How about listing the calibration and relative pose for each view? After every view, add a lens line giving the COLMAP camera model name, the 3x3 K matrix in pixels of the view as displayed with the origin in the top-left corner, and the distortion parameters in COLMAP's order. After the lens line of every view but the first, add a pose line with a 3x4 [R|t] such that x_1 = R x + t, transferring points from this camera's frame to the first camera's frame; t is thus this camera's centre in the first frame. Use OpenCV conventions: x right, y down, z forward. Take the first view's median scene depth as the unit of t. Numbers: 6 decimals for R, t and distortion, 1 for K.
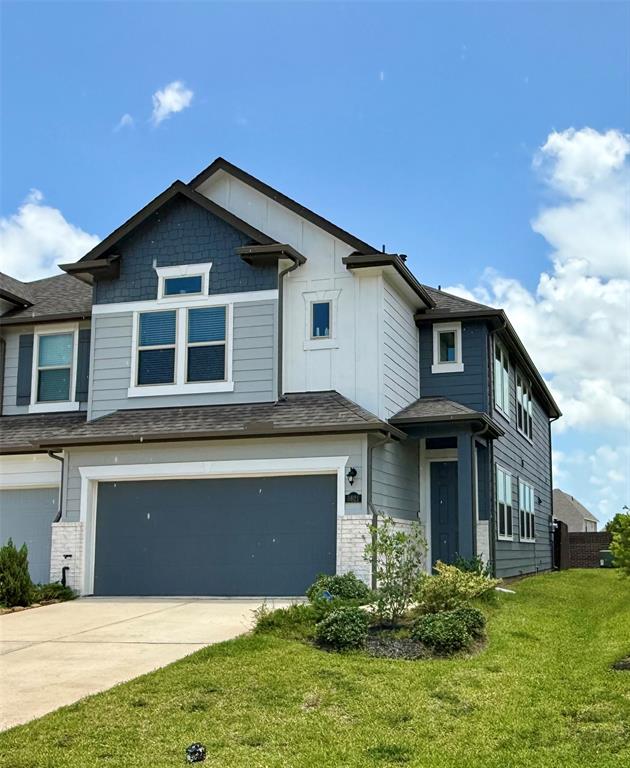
lens RADIAL K [[1022.6, 0, 315.0], [0, 1022.6, 384.0], [0, 0, 1]] dist [0.144752, 0.013138]
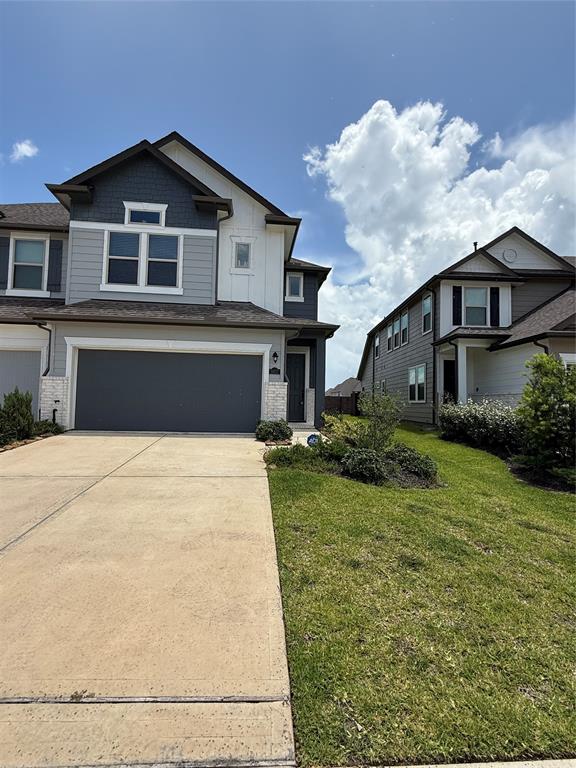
lens RADIAL K [[454.9, 0, 287.7], [0, 454.9, 372.3], [0, 0, 1]] dist [0.039420, 0.000315]
pose [[0.916267, 0.055268, 0.396736, -0.191453], [-0.094875, 0.992197, 0.080897, 0.048871], [-0.389170, -0.111763, 0.914361, 0.320613]]
